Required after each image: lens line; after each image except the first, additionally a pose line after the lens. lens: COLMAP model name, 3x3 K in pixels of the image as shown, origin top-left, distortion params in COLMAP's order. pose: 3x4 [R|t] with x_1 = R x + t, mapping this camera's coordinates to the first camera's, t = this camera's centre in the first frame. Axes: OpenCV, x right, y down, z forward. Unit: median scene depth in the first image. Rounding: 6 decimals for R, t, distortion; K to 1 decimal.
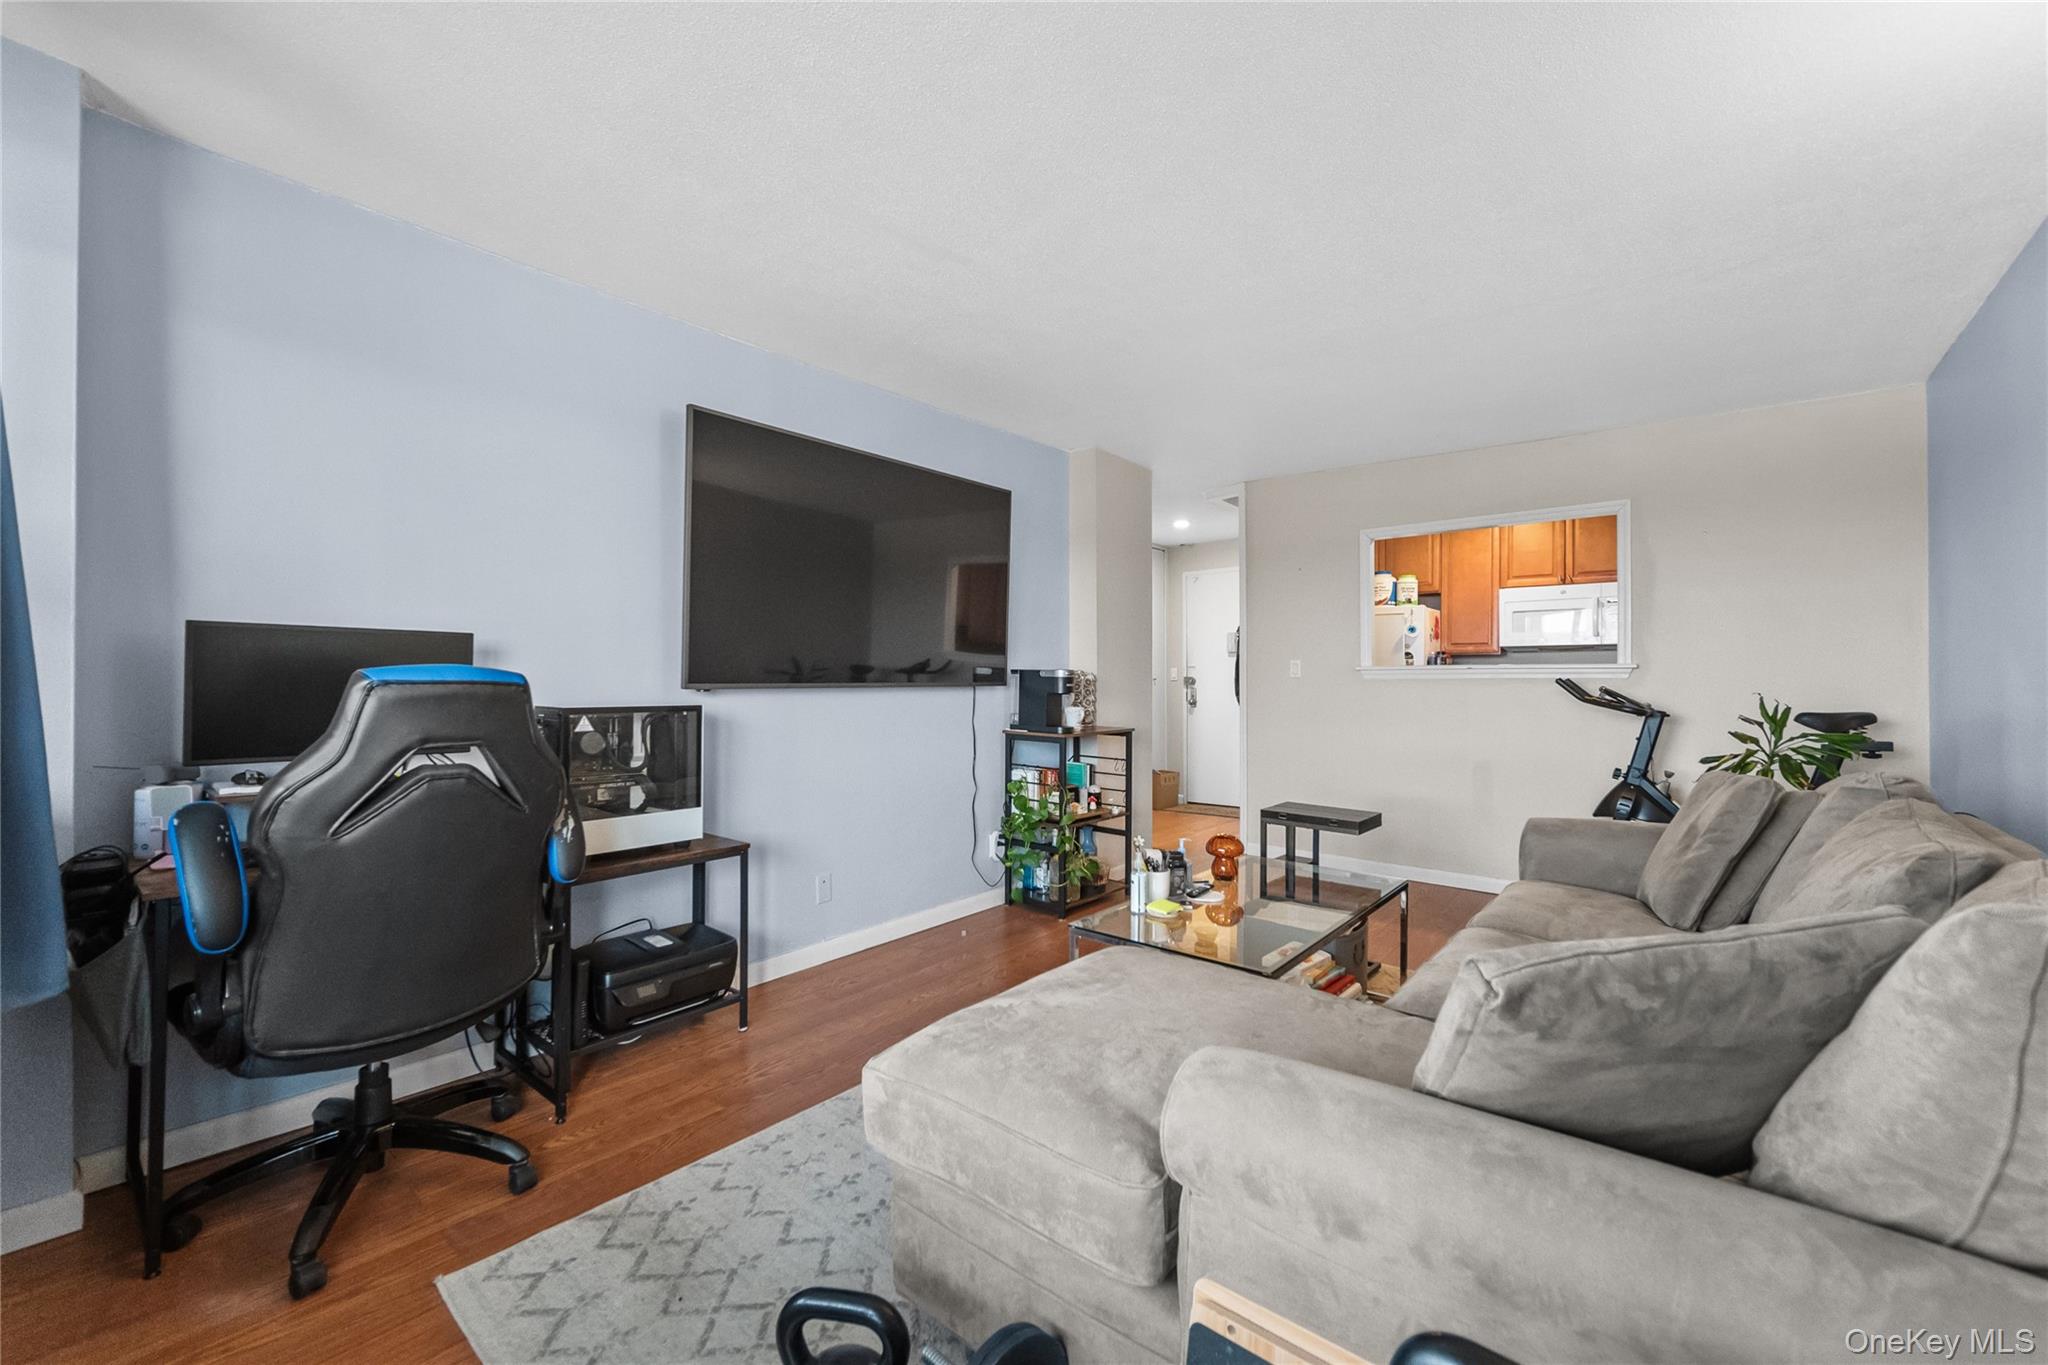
lens RADIAL K [[839.2, 0, 1024.4], [0, 839.2, 673.5], [0, 0, 1]] dist [0.000078, -0.000062]
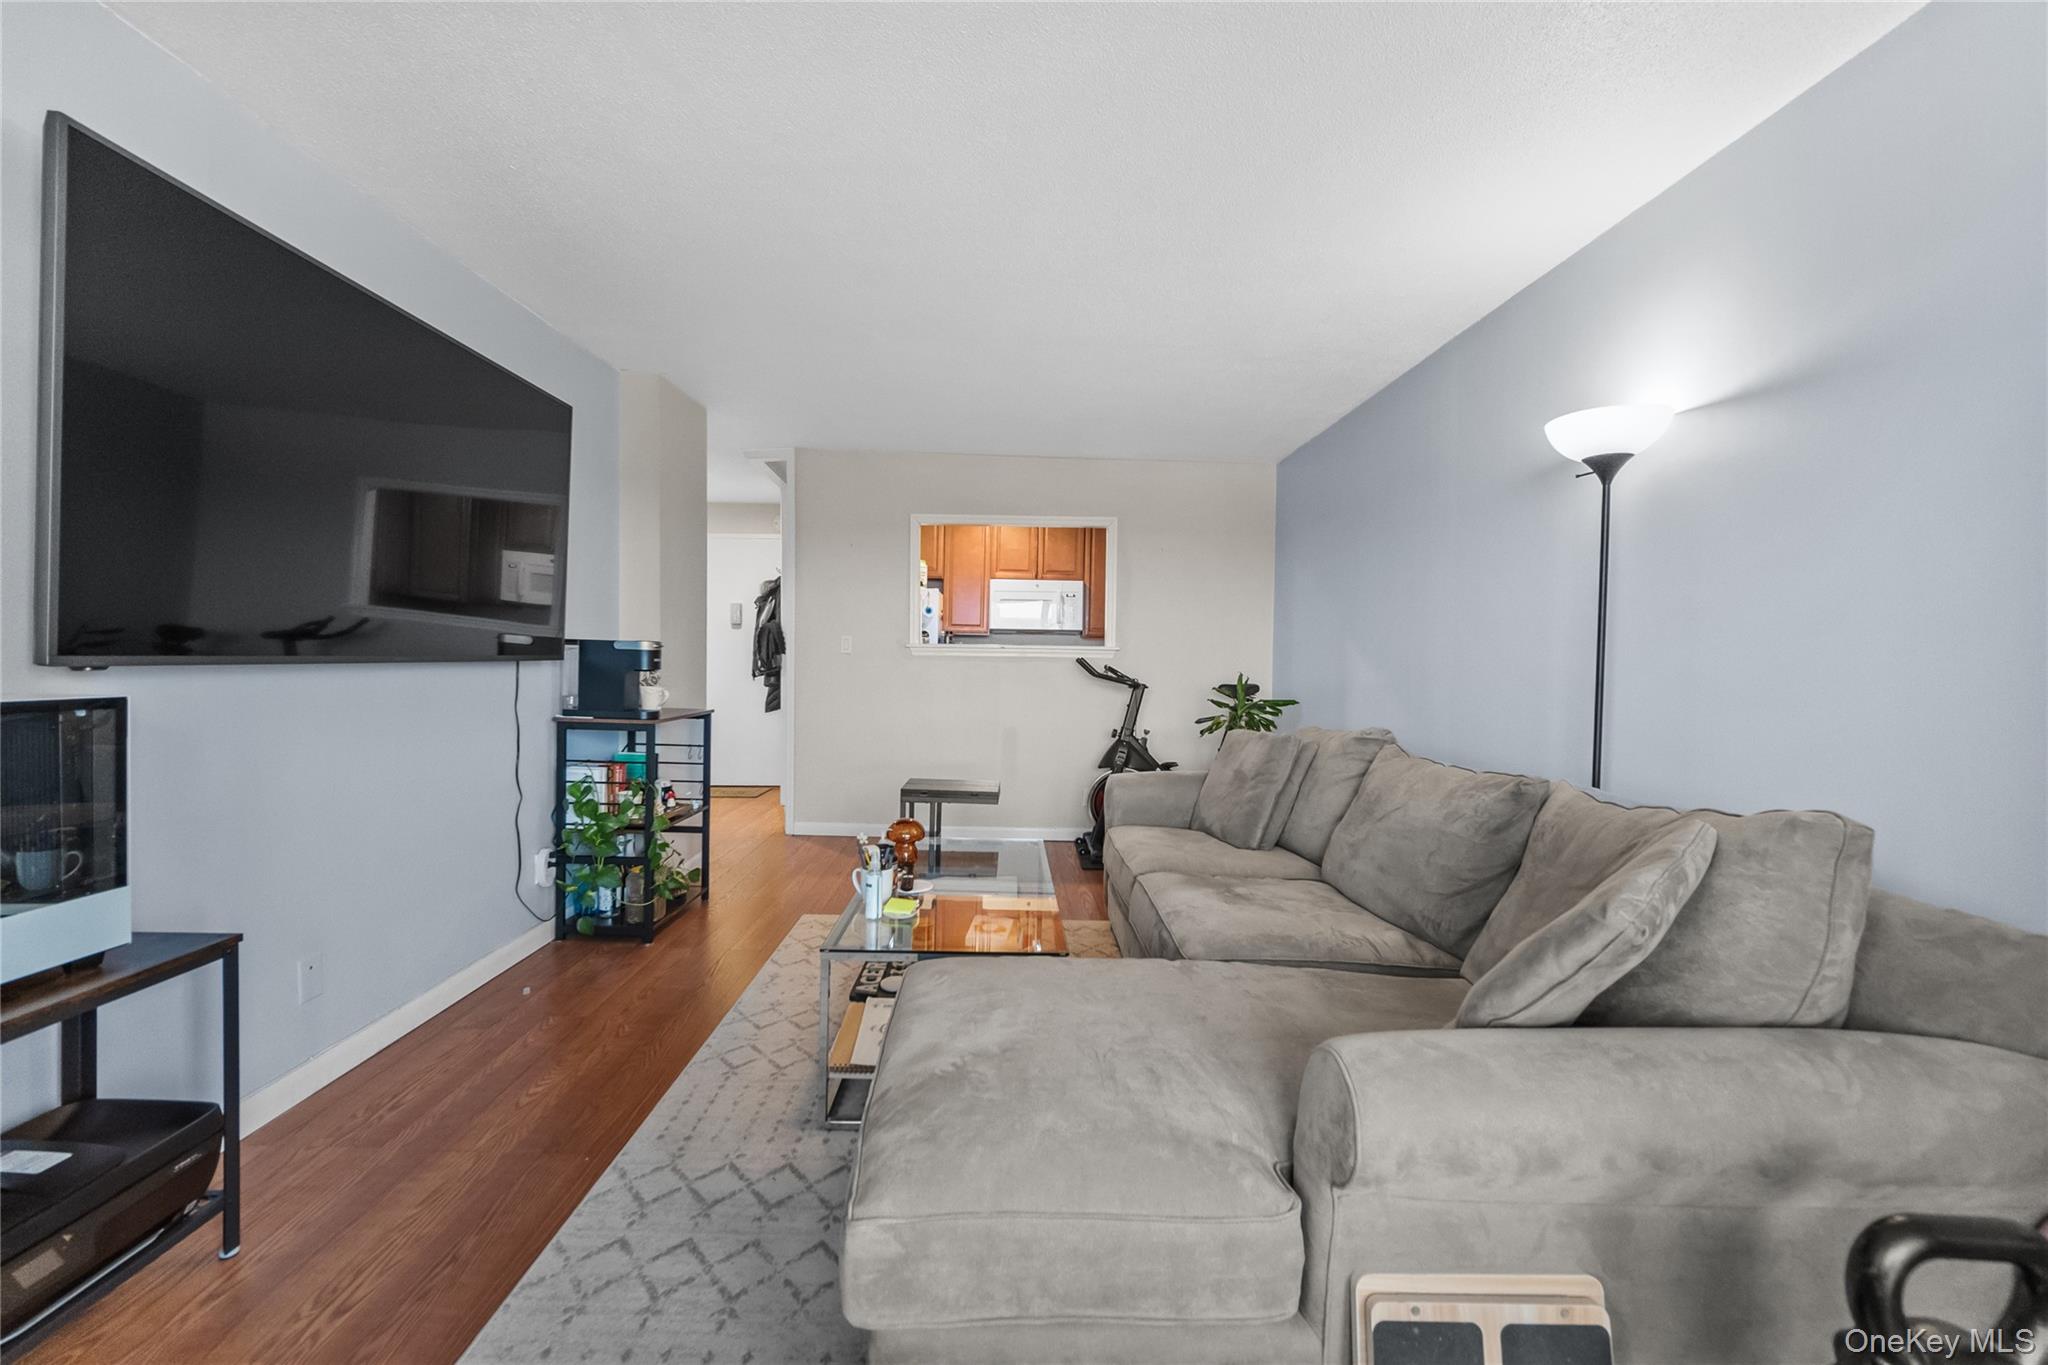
lens RADIAL K [[815.3, 0, 1020.5], [0, 815.3, 678.5], [0, 0, 1]] dist [-0.001184, -0.000369]
pose [[0.751804, -0.006239, 0.659357, -0.200435], [-0.020523, 0.999249, 0.032856, -0.001666], [-0.659067, -0.038233, 0.751112, 0.159428]]
